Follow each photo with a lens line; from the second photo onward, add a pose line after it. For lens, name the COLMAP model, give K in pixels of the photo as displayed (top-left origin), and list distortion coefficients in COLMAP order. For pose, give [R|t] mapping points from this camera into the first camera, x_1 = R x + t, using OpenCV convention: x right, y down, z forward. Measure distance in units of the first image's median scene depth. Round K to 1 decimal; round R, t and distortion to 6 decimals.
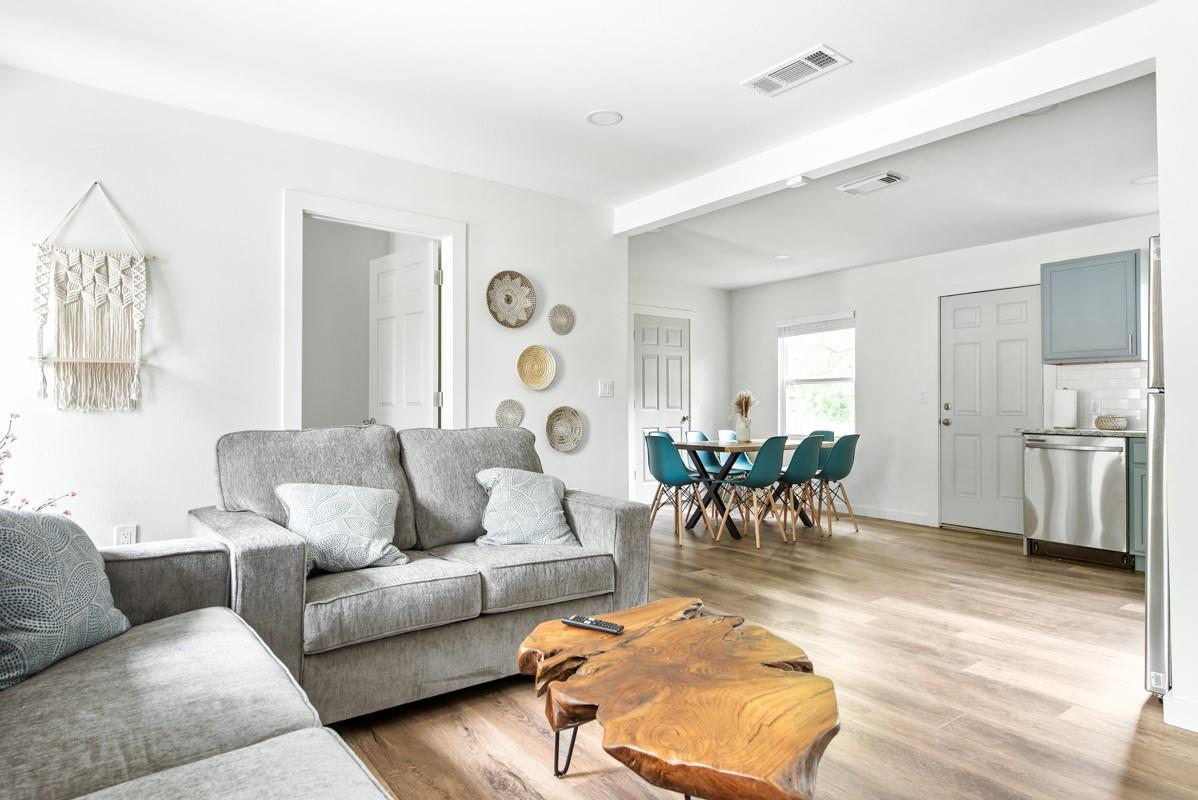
lens RADIAL K [[671.9, 0, 607.6], [0, 671.9, 401.3], [0, 0, 1]] dist [0.021294, -0.004990]
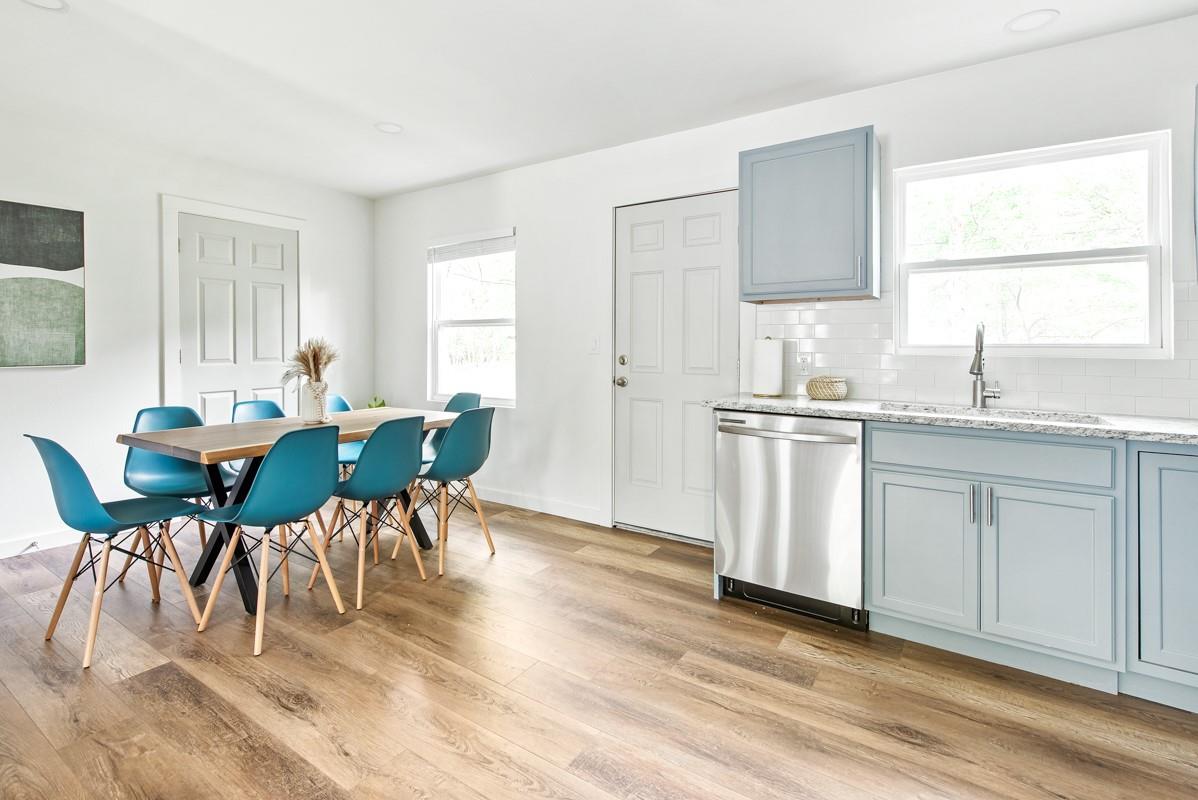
lens RADIAL K [[572.5, 0, 570.8], [0, 572.5, 345.3], [0, 0, 1]] dist [0.017386, -0.006021]
pose [[0.952961, 0.000742, 0.303091, 0.544069], [-0.003987, 0.999941, 0.010088, -0.029039], [-0.303066, -0.010822, 0.952908, 0.894078]]
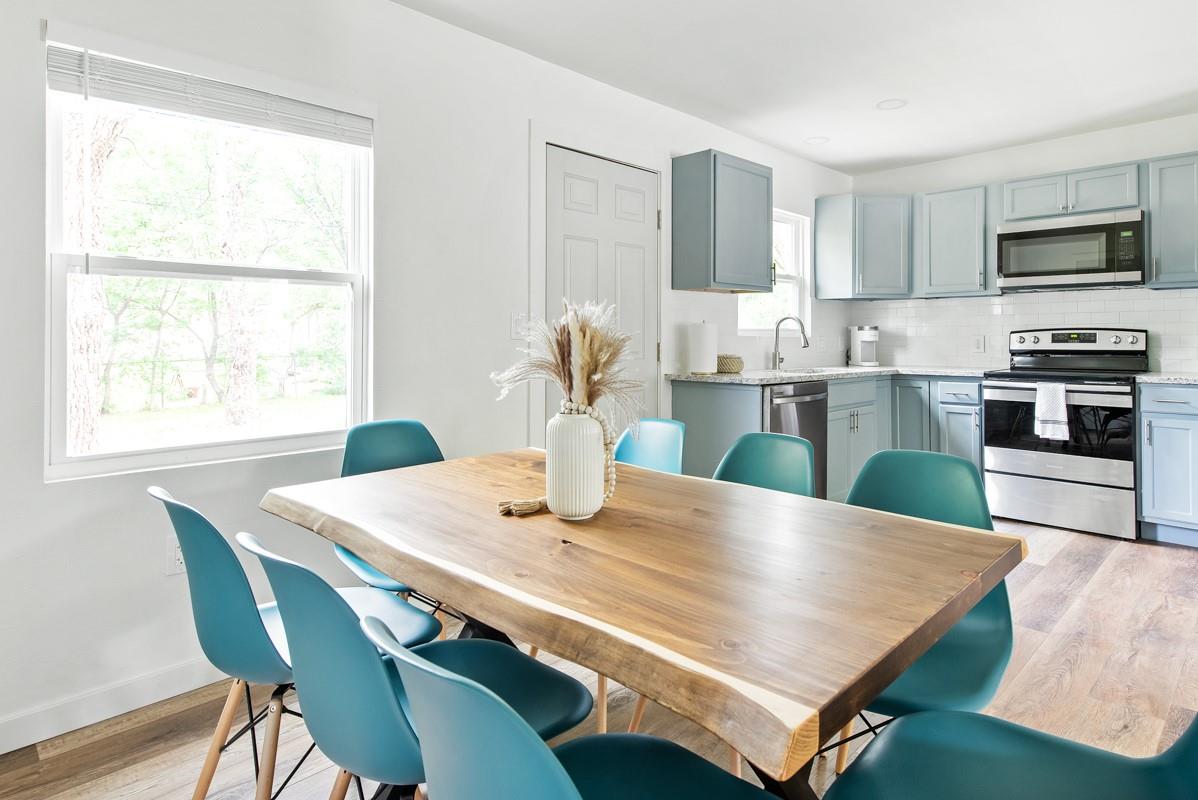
lens RADIAL K [[656.3, 0, 633.0], [0, 656.3, 329.8], [0, 0, 1]] dist [0.007879, -0.001587]
pose [[-0.134590, 0.004779, 0.990890, -0.081220], [-0.014060, 0.999878, -0.006732, -0.005806], [-0.990802, -0.014838, -0.134506, 2.076877]]
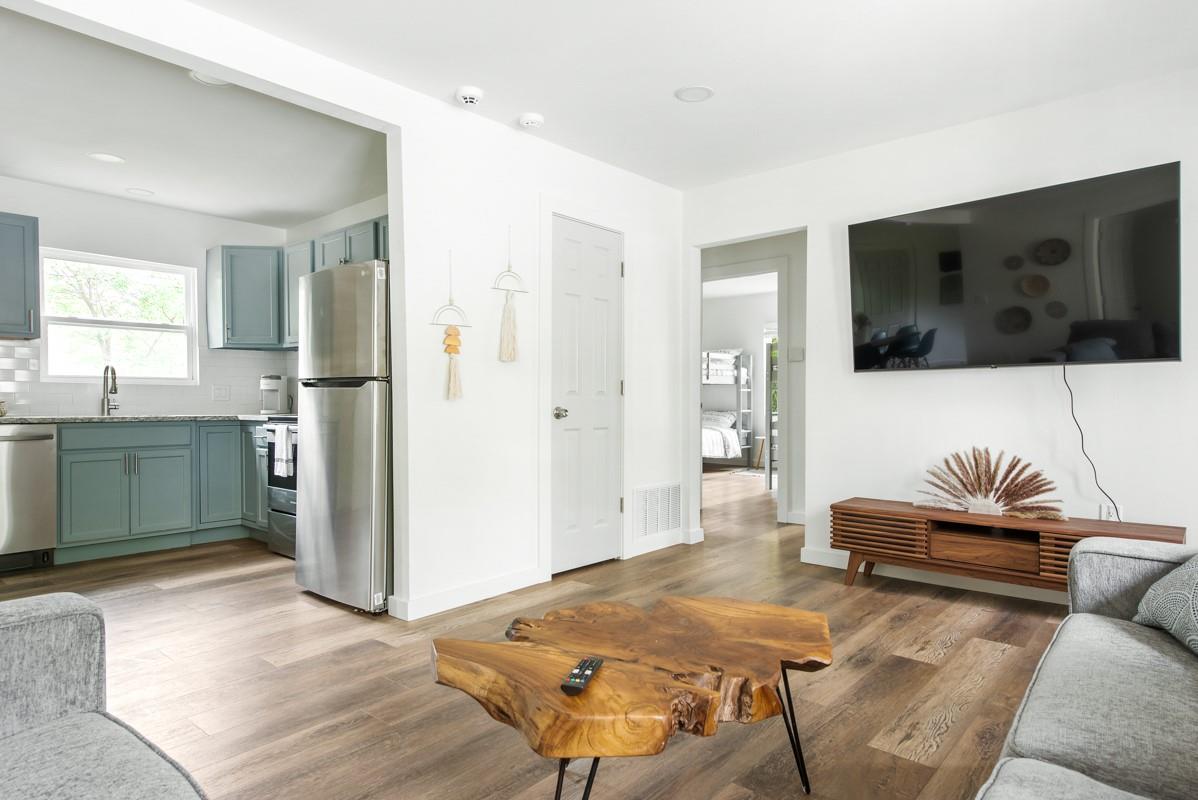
lens RADIAL K [[671.9, 0, 614.5], [0, 671.9, 407.9], [0, 0, 1]] dist [0.021294, -0.004990]
pose [[-0.215087, -0.018868, 0.976413, -0.469033], [-0.014381, 0.999766, 0.016152, 0.009956], [-0.976489, -0.010568, -0.215308, 0.690879]]
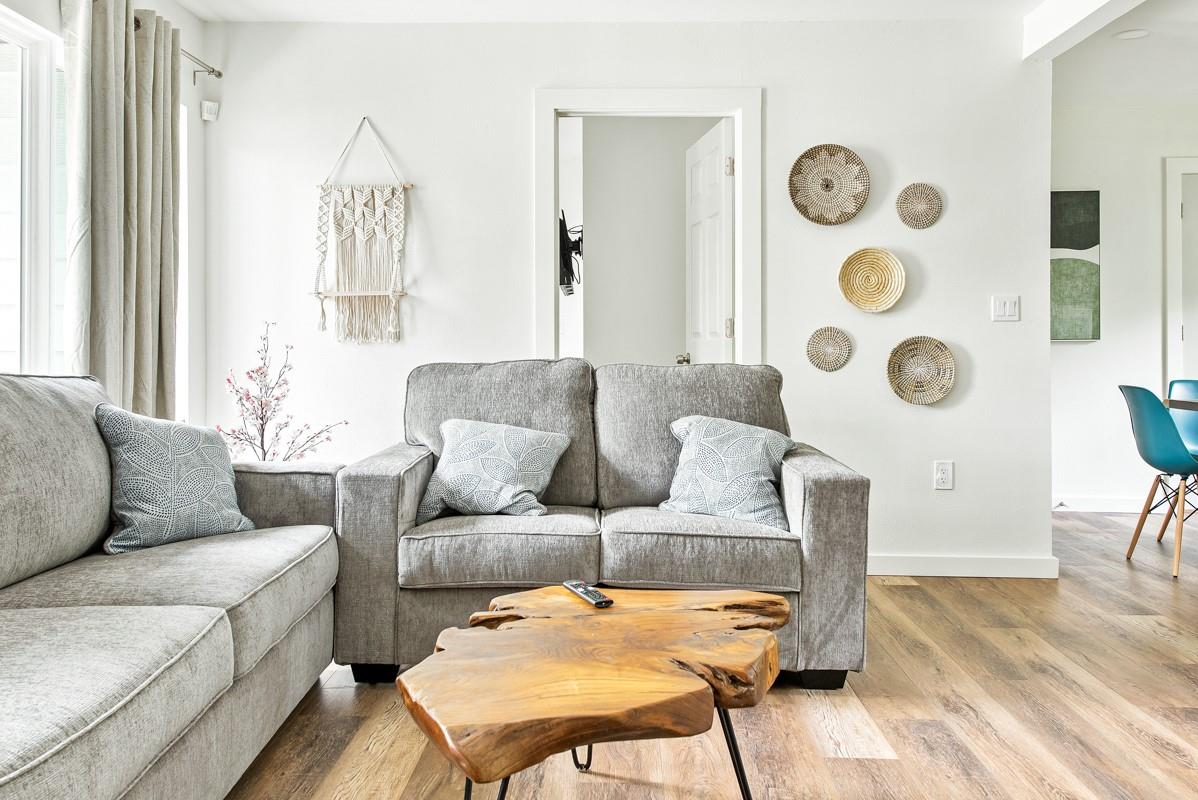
lens RADIAL K [[1027.2, 0, 603.1], [0, 1027.2, 353.1], [0, 0, 1]] dist [0.041211, -0.006934]
pose [[0.786104, 0.006019, -0.618065, 0.482620], [0.007995, 0.999770, 0.019905, 0.002063], [0.618043, -0.020589, 0.785875, 0.001077]]
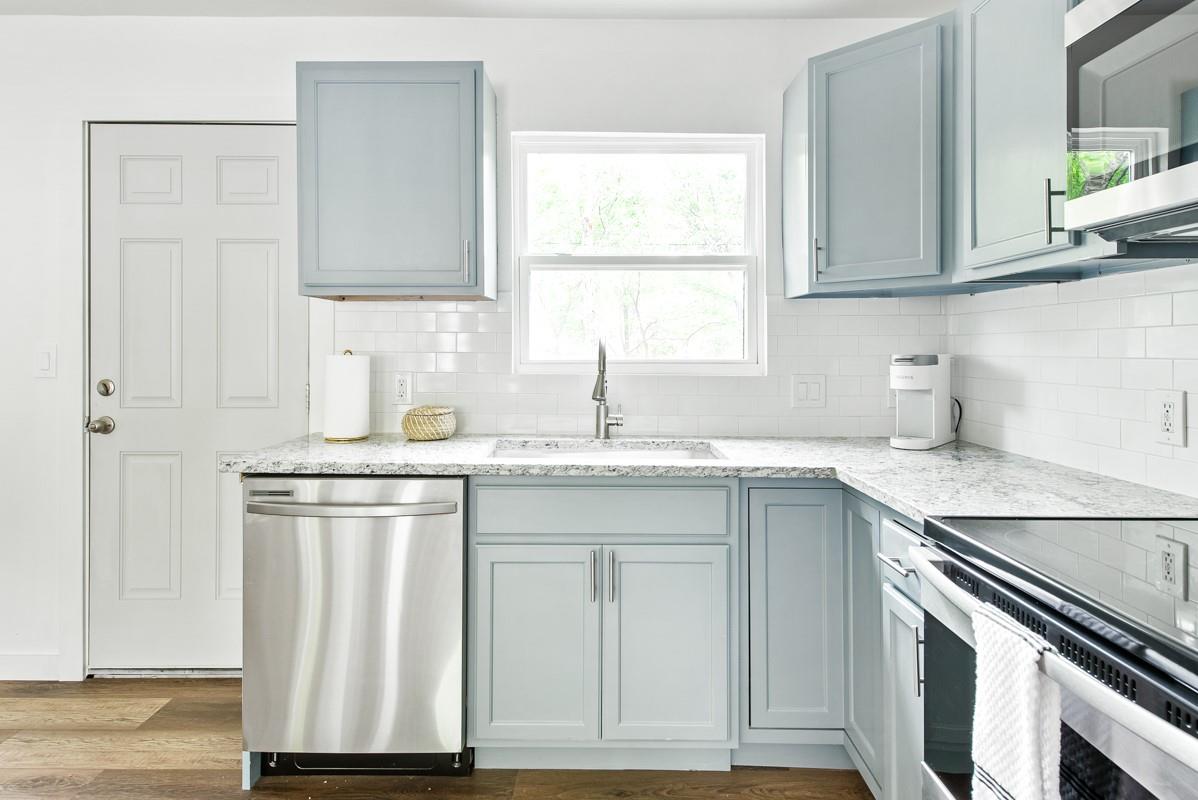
lens RADIAL K [[662.9, 0, 600.9], [0, 662.9, 348.8], [0, 0, 1]] dist [0.015365, -0.001226]
pose [[0.610632, -0.005819, 0.791893, 0.745679], [-0.007389, 0.999888, 0.013045, -0.049797], [-0.791880, -0.013817, 0.610520, 1.038289]]
